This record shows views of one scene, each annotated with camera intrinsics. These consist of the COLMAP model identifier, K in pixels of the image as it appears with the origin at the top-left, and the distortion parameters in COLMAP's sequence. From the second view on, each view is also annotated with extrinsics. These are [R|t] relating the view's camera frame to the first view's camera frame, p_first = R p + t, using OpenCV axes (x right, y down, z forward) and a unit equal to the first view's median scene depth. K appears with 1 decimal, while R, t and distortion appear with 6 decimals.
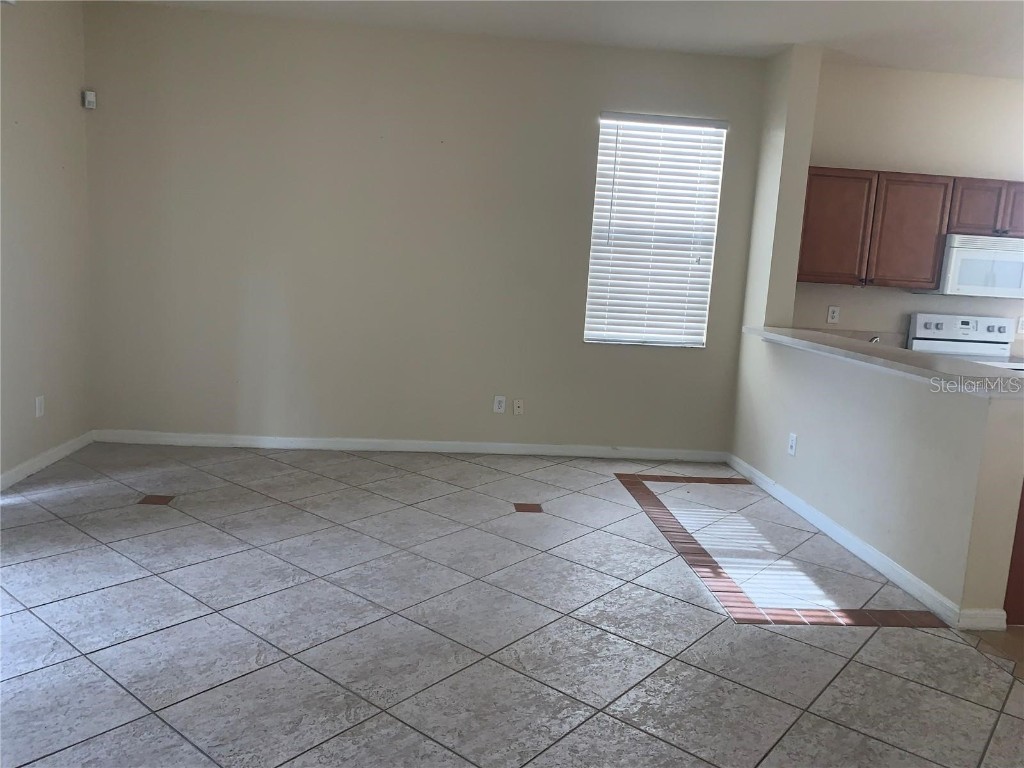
lens RADIAL K [[784.7, 0, 513.2], [0, 784.7, 385.1], [0, 0, 1]] dist [0.037208, -0.019332]
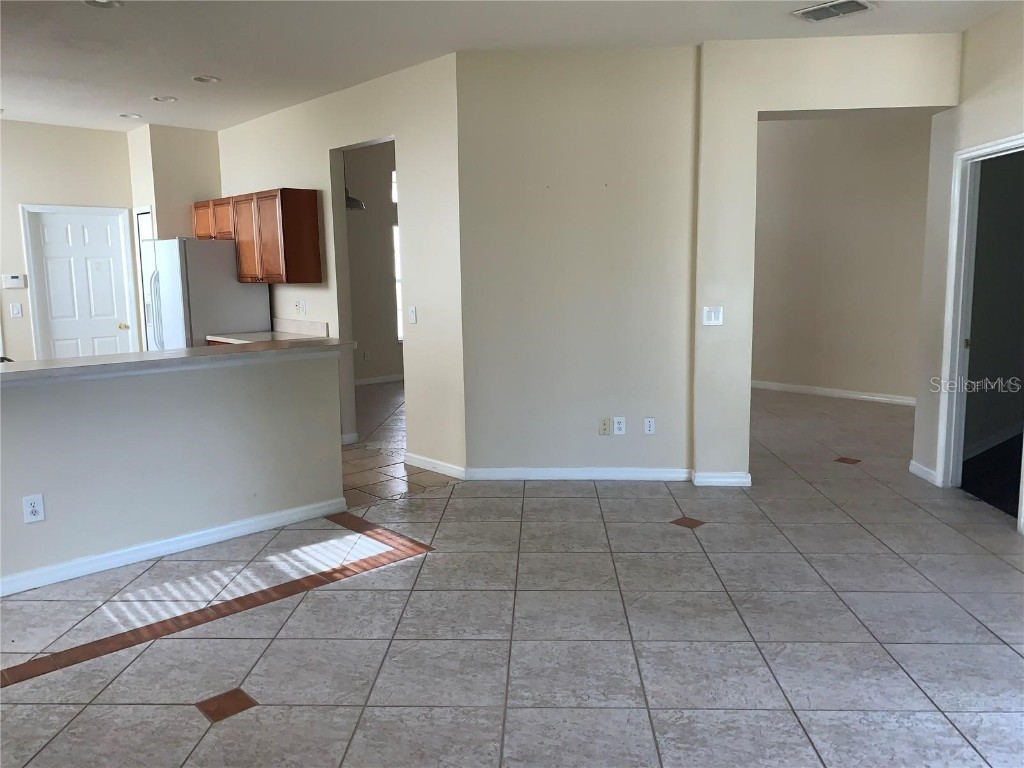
lens RADIAL K [[784.7, 0, 508.9], [0, 784.7, 385.1], [0, 0, 1]] dist [0.037208, -0.019332]
pose [[-0.603988, -0.166152, 0.779482, -0.763682], [0.104614, 0.953038, 0.284207, -0.317190], [-0.790098, 0.253202, -0.558242, 1.556546]]
